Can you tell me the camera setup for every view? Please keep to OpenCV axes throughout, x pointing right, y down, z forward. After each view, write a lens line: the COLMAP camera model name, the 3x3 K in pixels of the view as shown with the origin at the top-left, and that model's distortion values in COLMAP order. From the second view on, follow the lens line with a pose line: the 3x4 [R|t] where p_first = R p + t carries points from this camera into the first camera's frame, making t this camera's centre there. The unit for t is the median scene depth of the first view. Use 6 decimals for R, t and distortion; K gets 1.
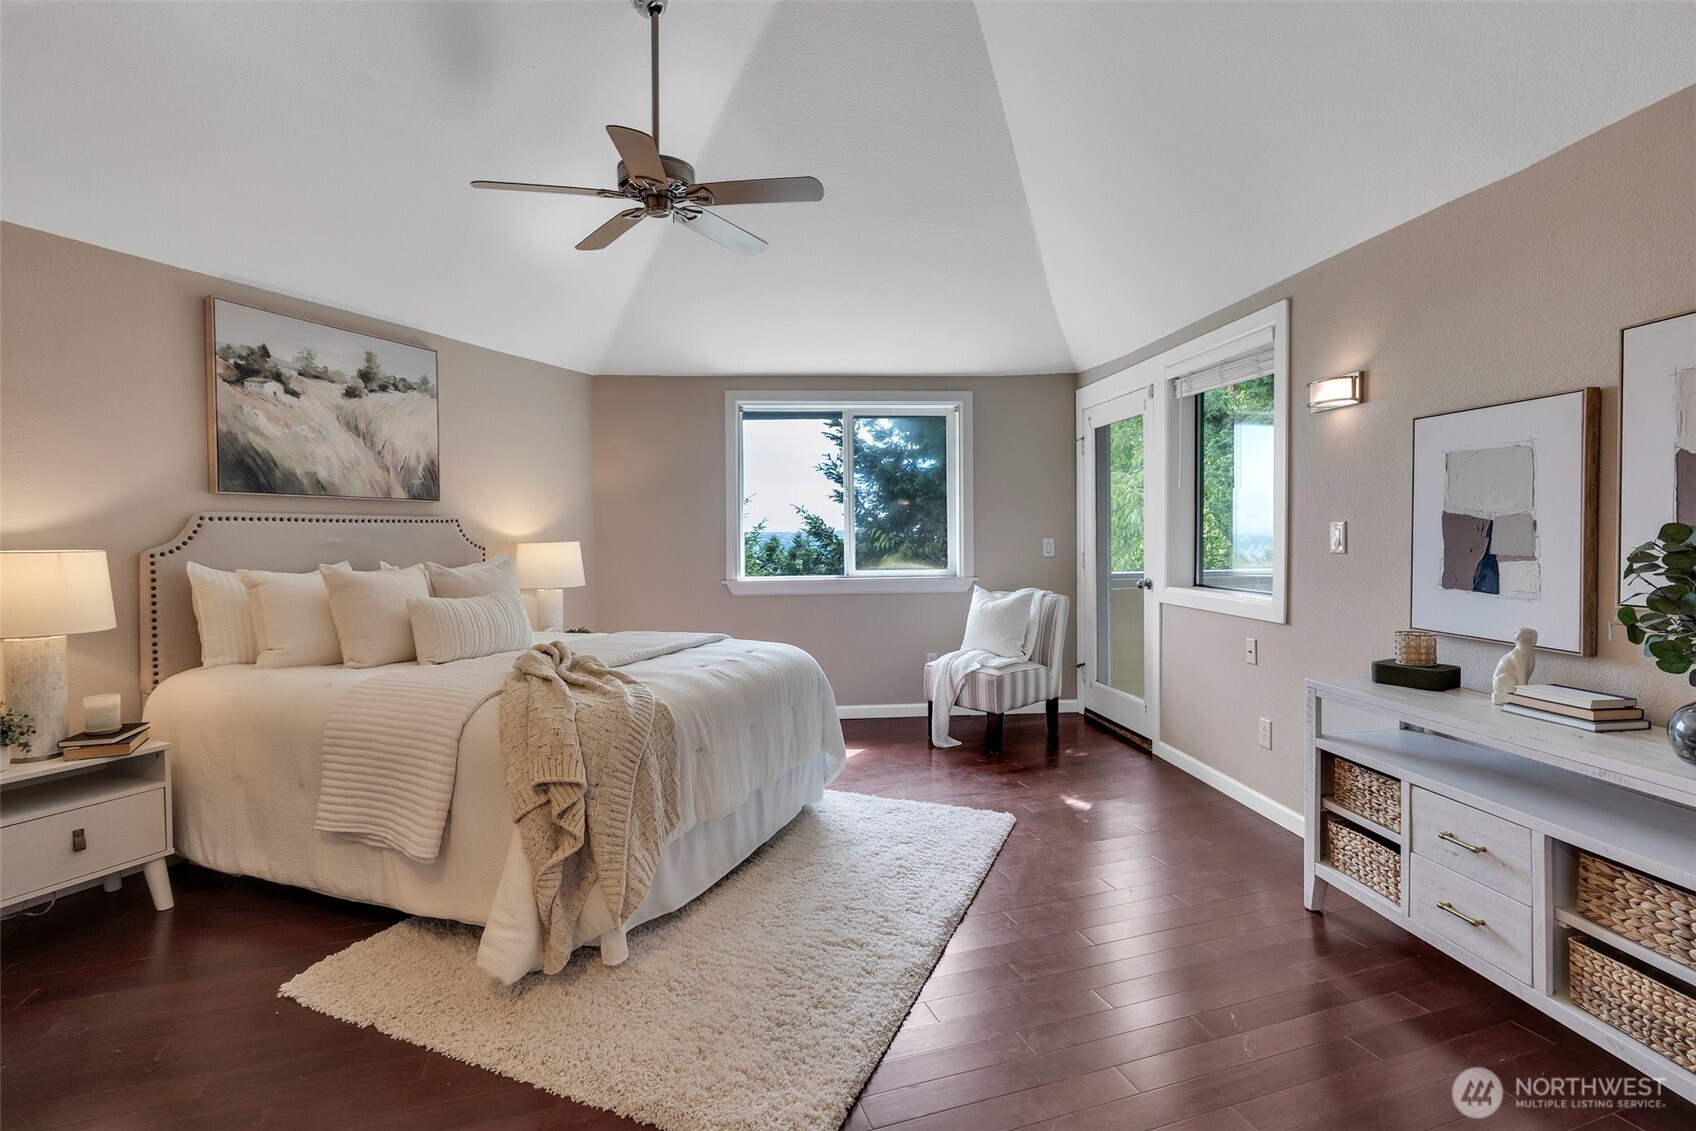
lens RADIAL K [[785.3, 0, 863.6], [0, 785.3, 552.0], [0, 0, 1]] dist [-0.008516, 0.003146]
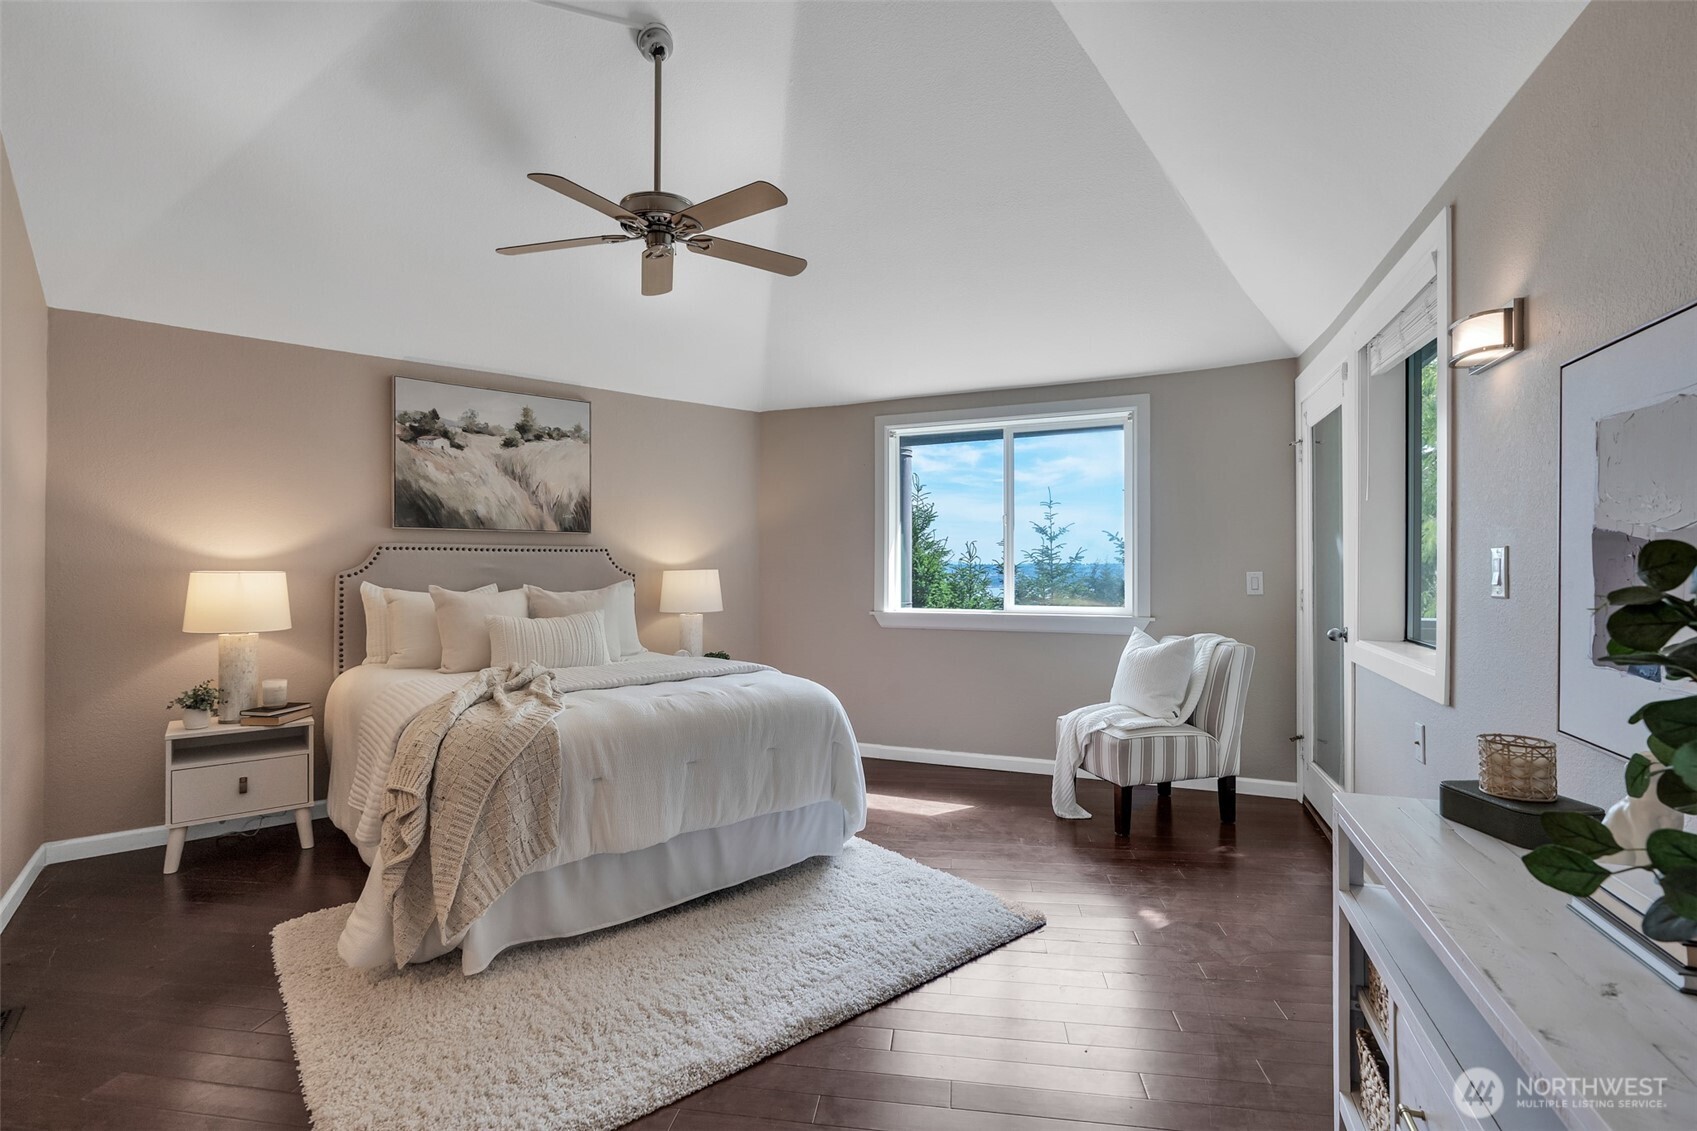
lens RADIAL K [[785.8, 0, 895.3], [0, 785.8, 568.9], [0, 0, 1]] dist [-0.008516, 0.003146]
pose [[0.887680, 0.008214, -0.460387, 0.429334], [-0.016496, 0.999766, -0.013969, -0.004212], [0.460165, 0.019994, 0.887608, 0.214214]]
